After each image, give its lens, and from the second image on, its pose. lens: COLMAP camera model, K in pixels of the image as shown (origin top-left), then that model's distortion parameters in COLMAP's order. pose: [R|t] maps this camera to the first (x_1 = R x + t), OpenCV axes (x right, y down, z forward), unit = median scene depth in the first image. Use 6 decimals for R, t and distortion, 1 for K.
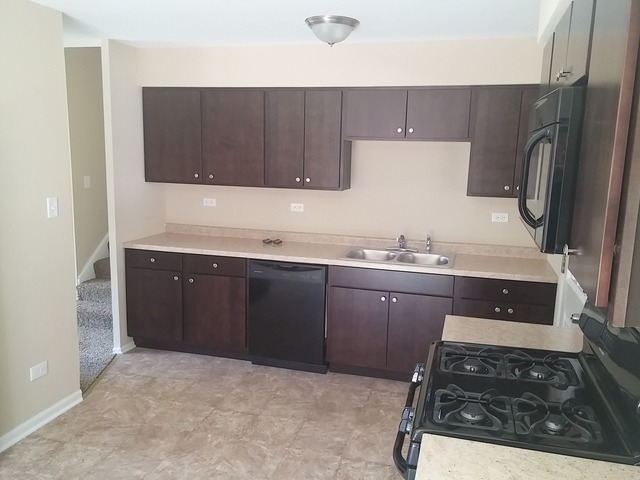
lens RADIAL K [[540.5, 0, 324.5], [0, 540.5, 240.0], [0, 0, 1]] dist [0.084017, -0.084866]
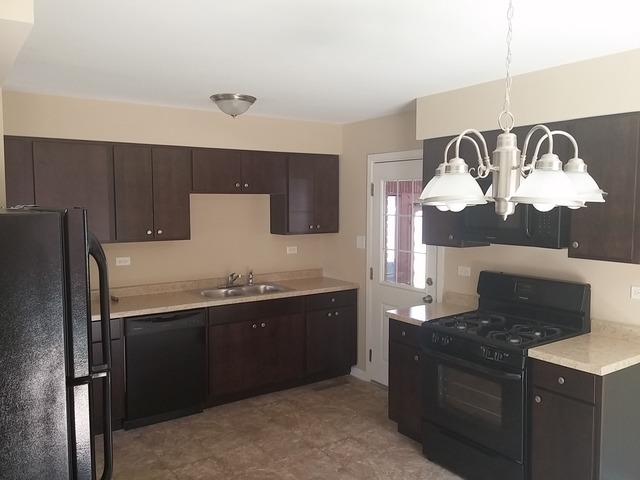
lens RADIAL K [[540.5, 0, 324.5], [0, 540.5, 240.0], [0, 0, 1]] dist [0.084017, -0.084866]
pose [[0.637529, -0.083512, 0.765887, -0.649475], [0.140619, 0.990022, -0.009101, -0.043730], [-0.757485, 0.113500, 0.642911, 0.098044]]
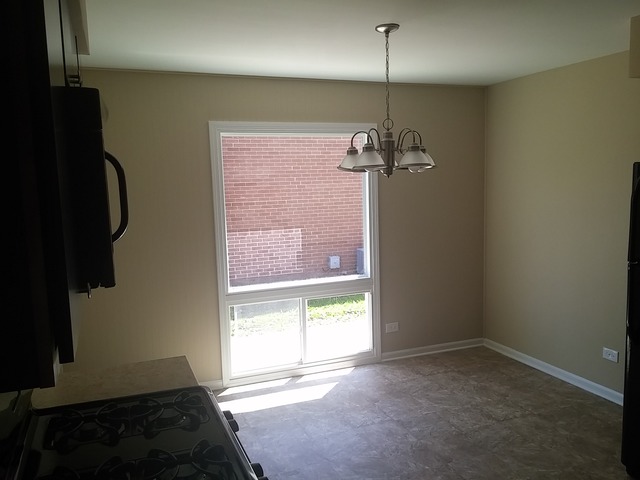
lens RADIAL K [[540.5, 0, 324.5], [0, 540.5, 240.0], [0, 0, 1]] dist [0.084017, -0.084866]
pose [[-0.799110, 0.071006, -0.596977, 0.644410], [-0.085628, 0.969434, 0.229927, -0.199533], [0.595055, 0.234855, -0.768604, 1.311445]]
